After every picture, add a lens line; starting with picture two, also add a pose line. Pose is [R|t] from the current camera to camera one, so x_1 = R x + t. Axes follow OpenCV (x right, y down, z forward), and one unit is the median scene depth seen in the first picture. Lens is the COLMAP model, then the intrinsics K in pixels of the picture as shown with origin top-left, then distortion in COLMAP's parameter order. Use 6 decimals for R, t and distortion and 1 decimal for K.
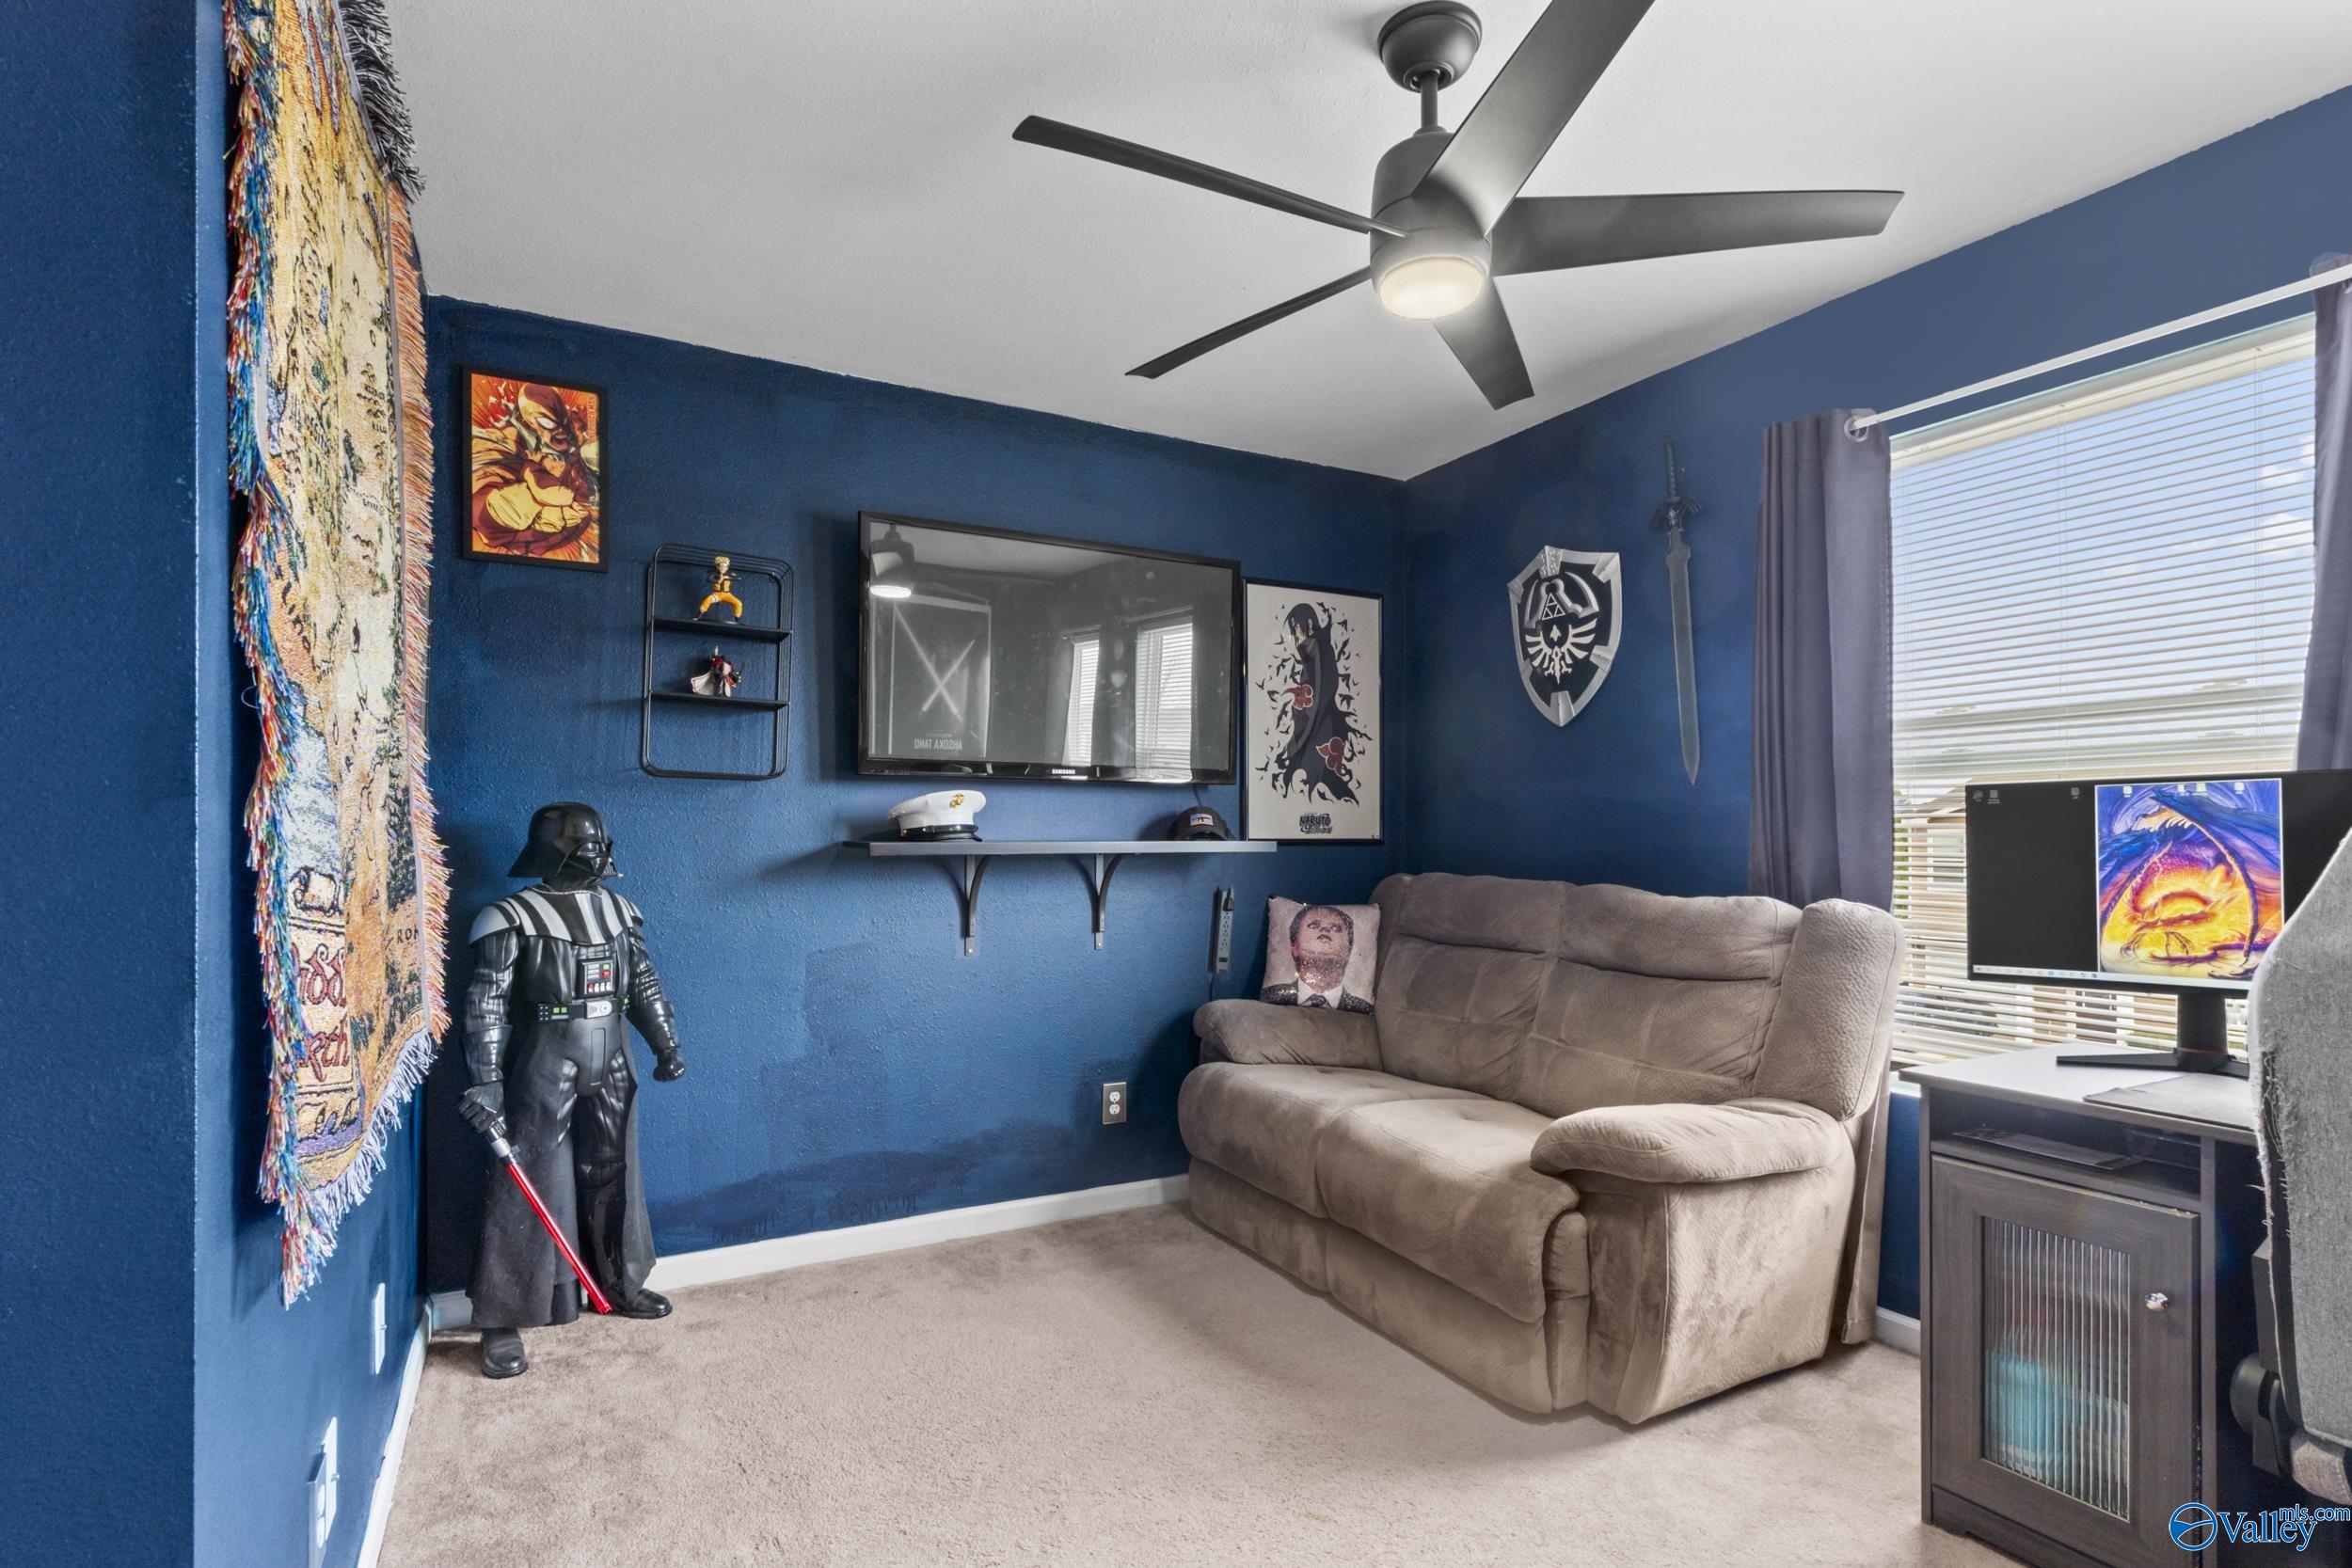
lens RADIAL K [[1148.5, 0, 1177.7], [0, 1148.5, 833.3], [0, 0, 1]] dist [0.001046, -0.000613]
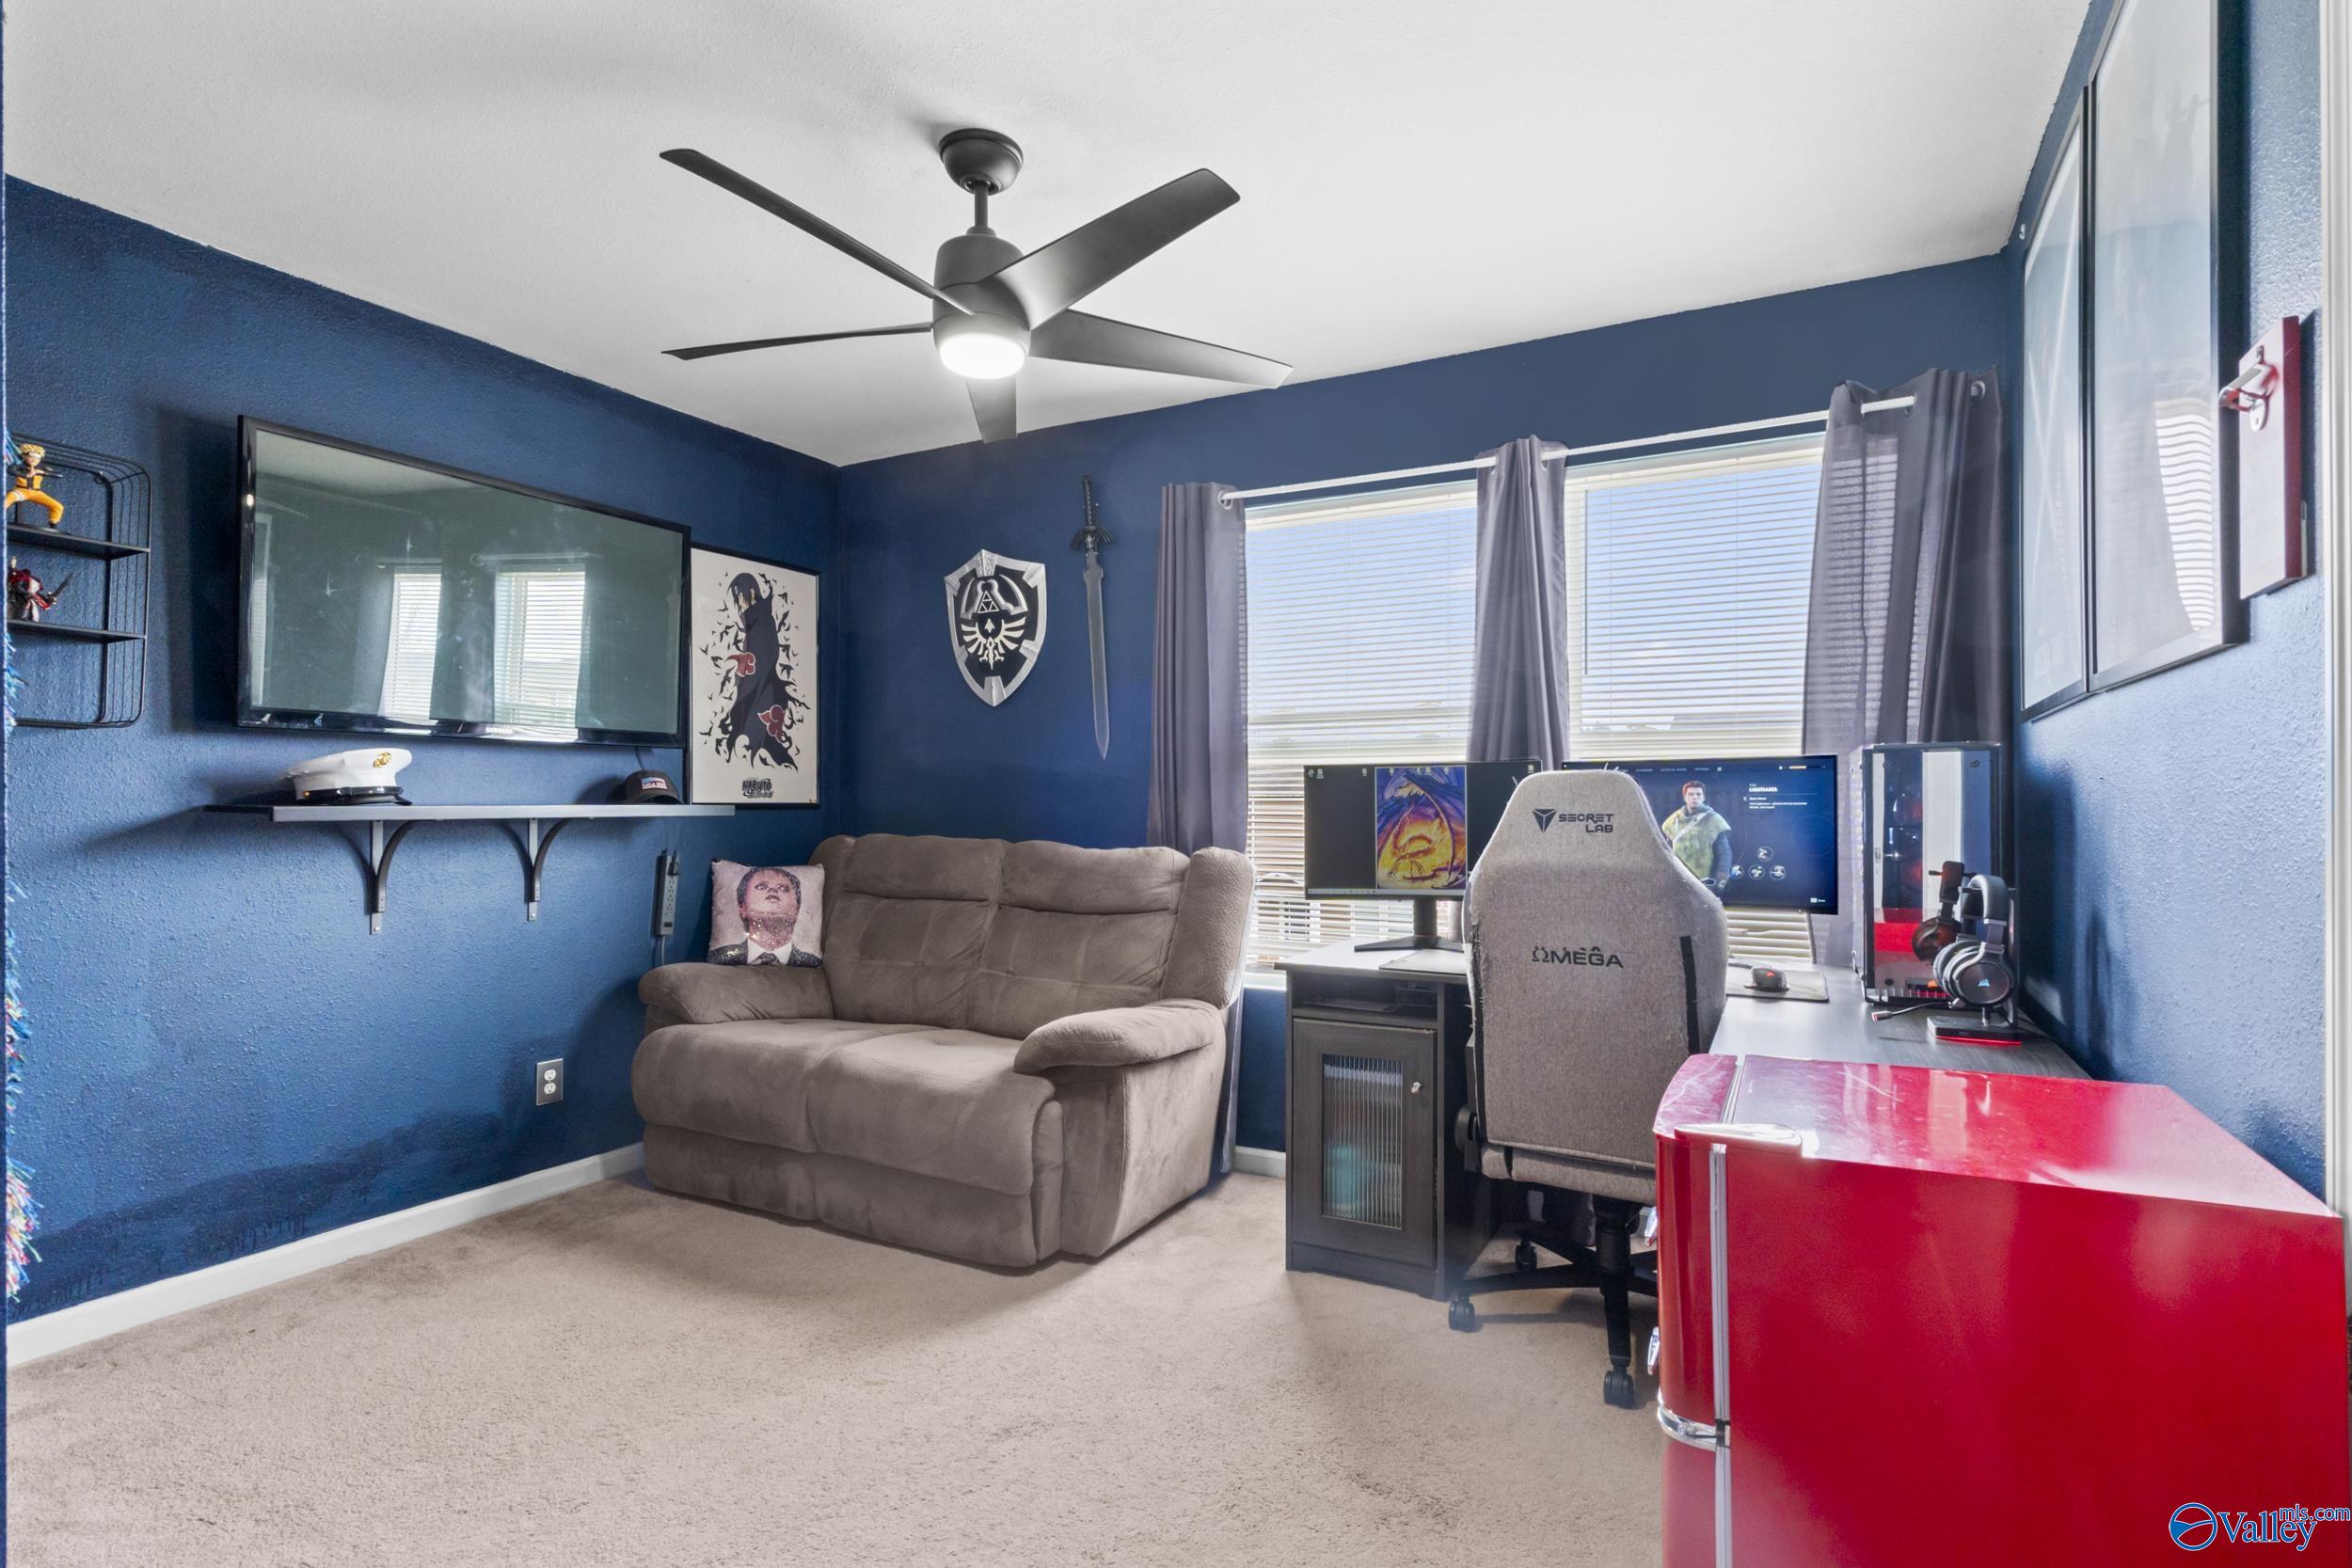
lens RADIAL K [[1154.7, 0, 1178.5], [0, 1154.7, 807.3], [0, 0, 1]] dist [-0.001221, 0.000322]
pose [[0.838303, -0.001661, 0.545203, -0.175656], [-0.002284, 0.999976, 0.006559, 0.001449], [-0.545200, -0.006743, 0.838279, -0.099544]]
